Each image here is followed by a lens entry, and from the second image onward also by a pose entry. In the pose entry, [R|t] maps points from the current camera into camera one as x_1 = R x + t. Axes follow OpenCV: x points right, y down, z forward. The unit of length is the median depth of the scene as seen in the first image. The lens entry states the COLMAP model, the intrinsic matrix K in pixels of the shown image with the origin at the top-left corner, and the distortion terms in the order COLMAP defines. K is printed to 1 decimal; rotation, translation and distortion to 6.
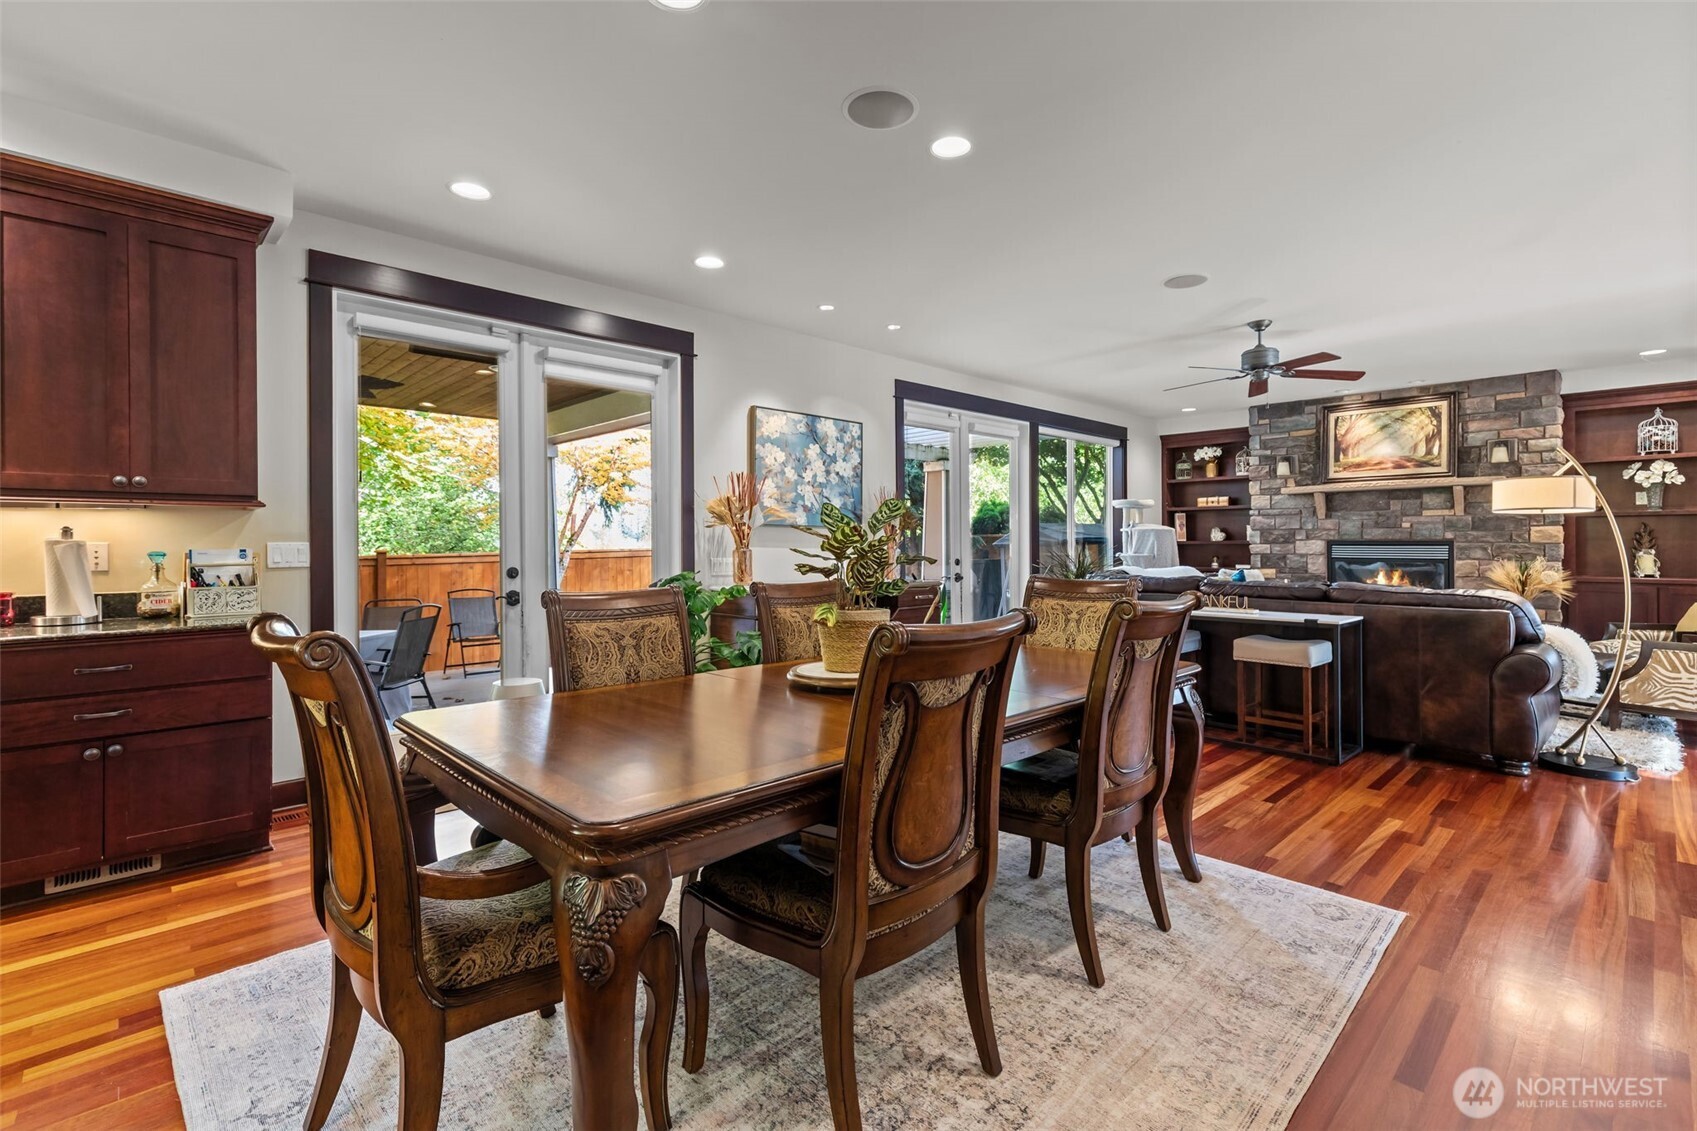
lens RADIAL K [[756.4, 0, 859.8], [0, 756.4, 548.1], [0, 0, 1]] dist [-0.001819, 0.000036]
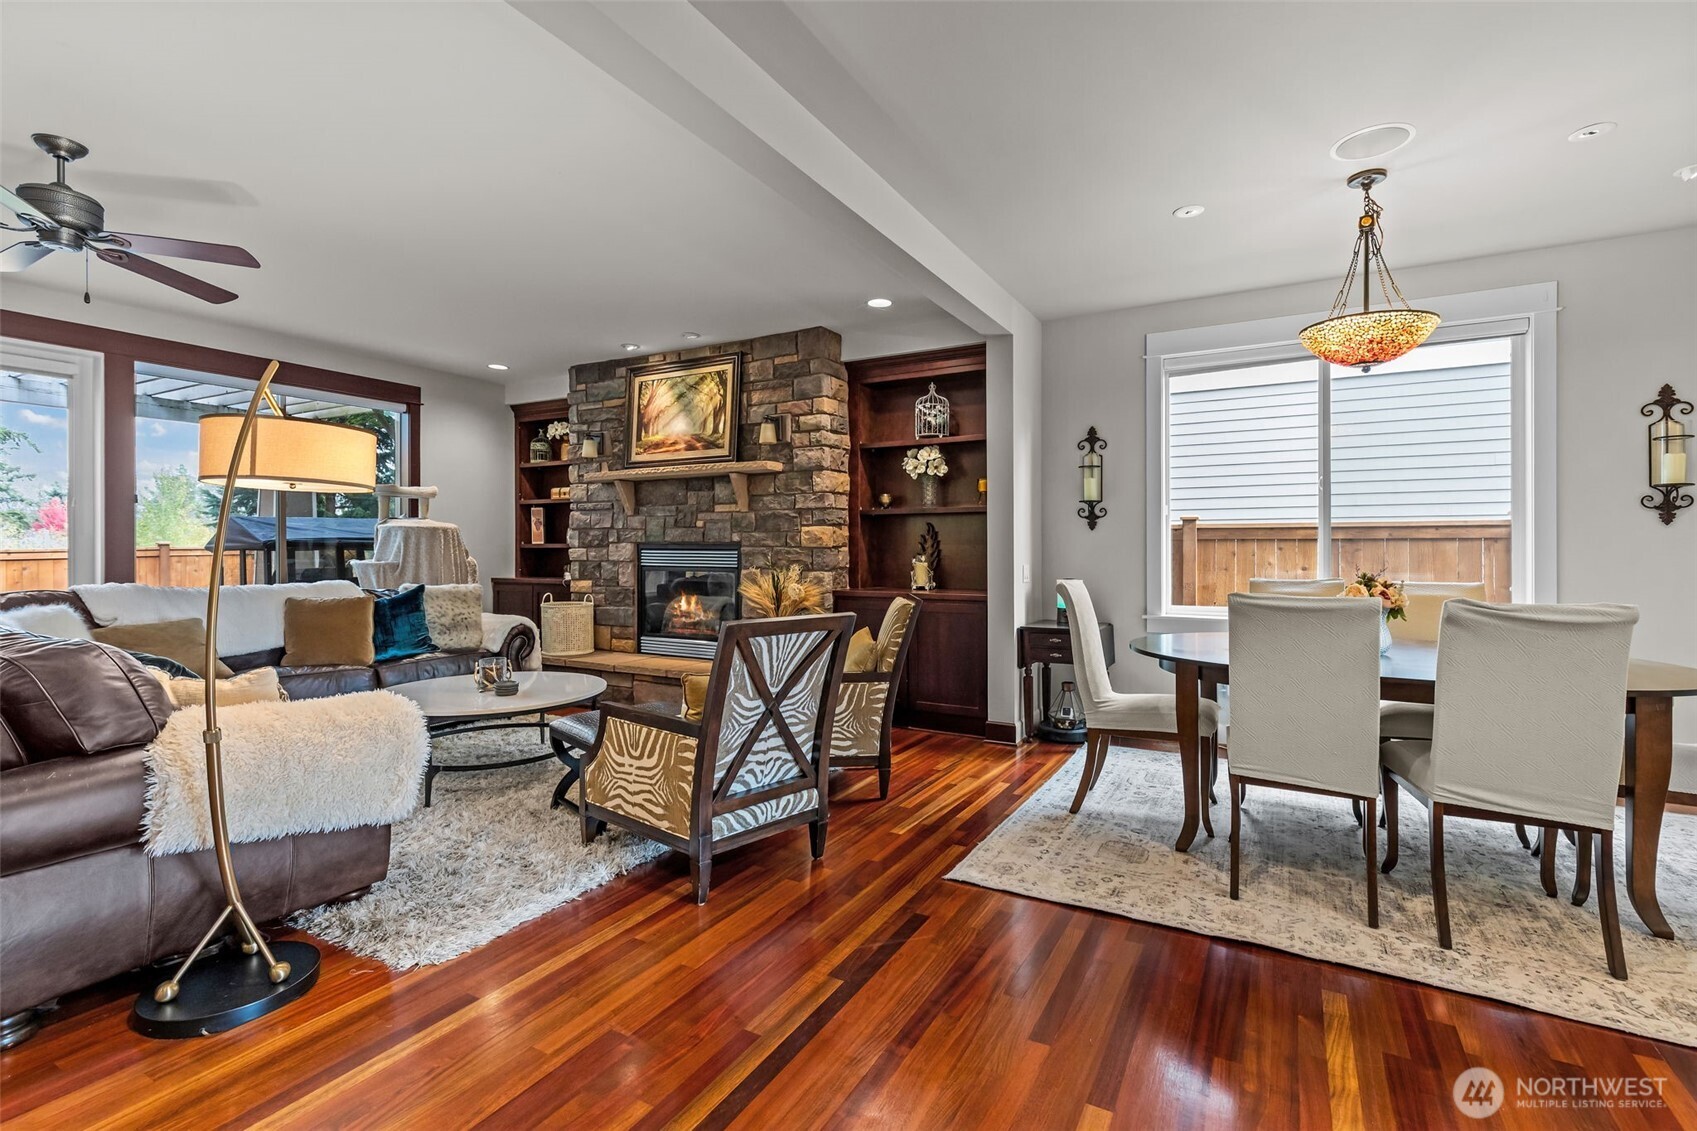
lens RADIAL K [[756.4, 0, 859.8], [0, 756.4, 548.1], [0, 0, 1]] dist [-0.001819, 0.000036]
pose [[0.953608, 0.004316, 0.301021, 0.655659], [-0.002628, 0.999978, -0.006012, -0.001493], [-0.301041, 0.004942, 0.953598, 0.216740]]
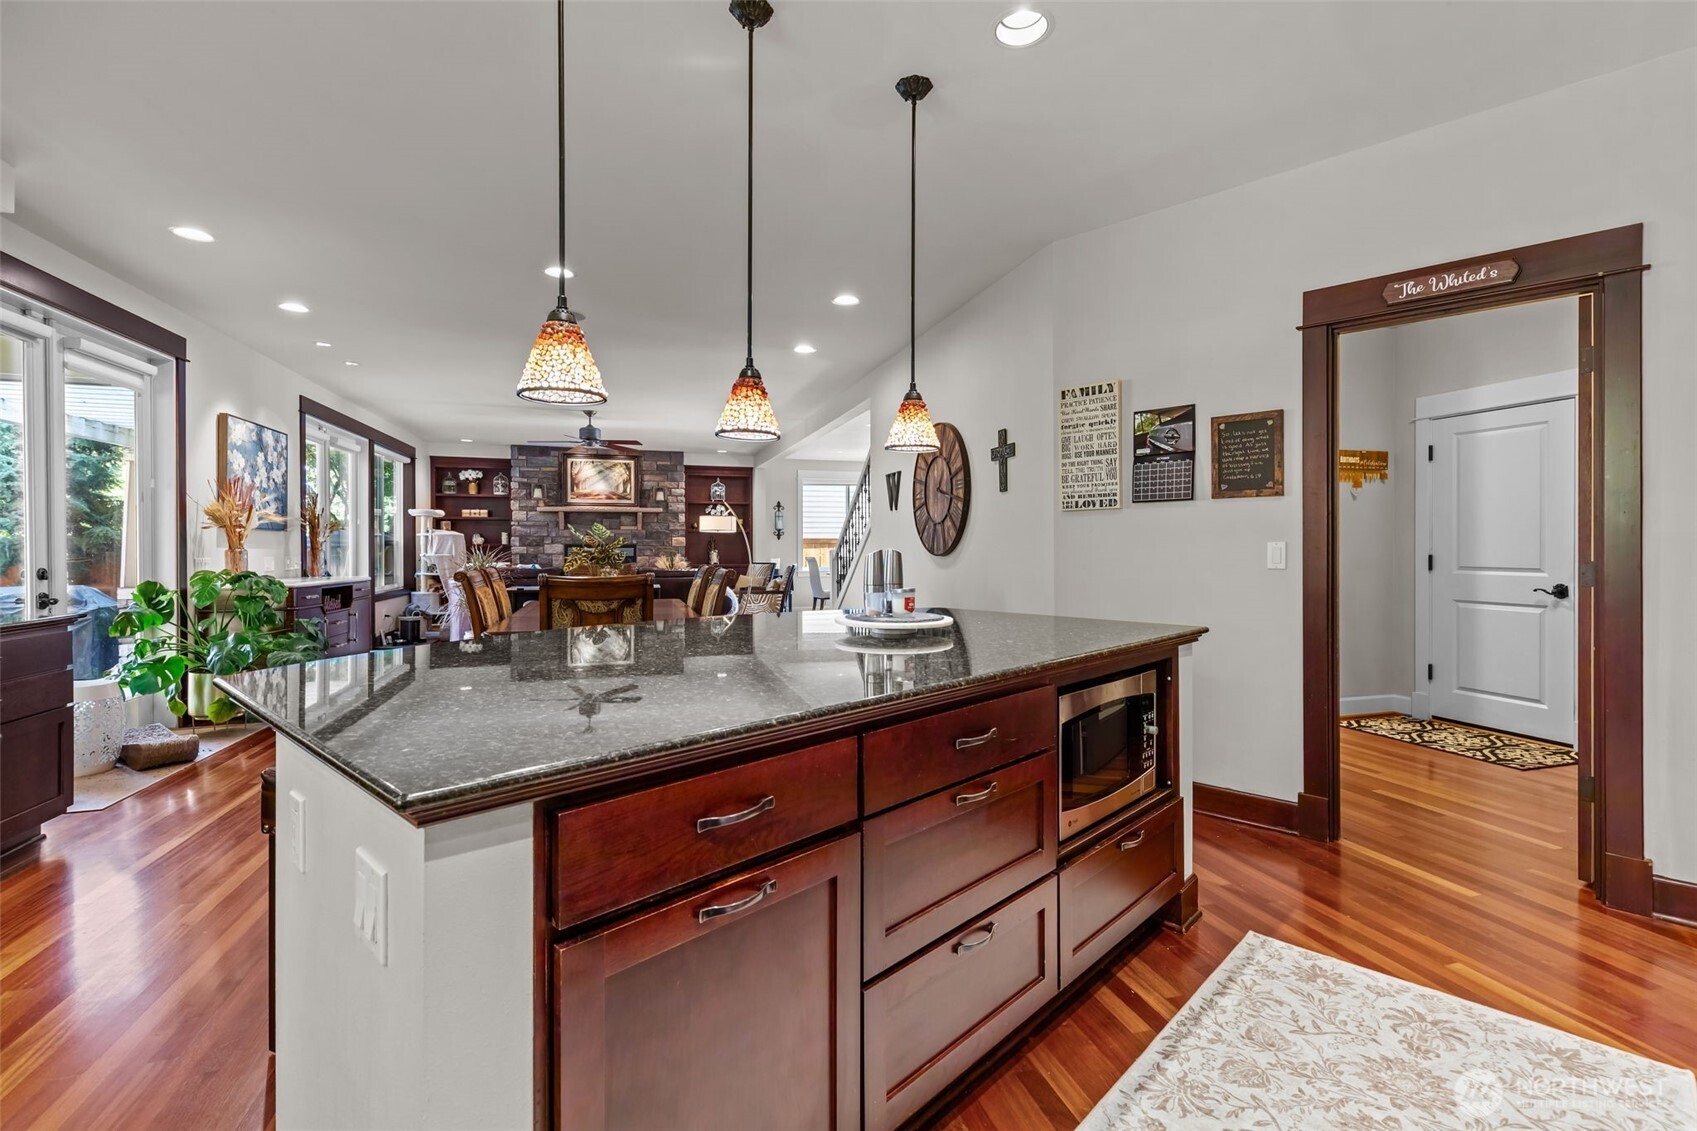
lens RADIAL K [[756.4, 0, 859.8], [0, 756.4, 548.1], [0, 0, 1]] dist [-0.001819, 0.000036]
pose [[0.444176, 0.001347, 0.895938, -0.483002], [0.003198, 0.999990, -0.003089, 0.004030], [-0.895934, 0.004237, 0.444168, -0.181000]]
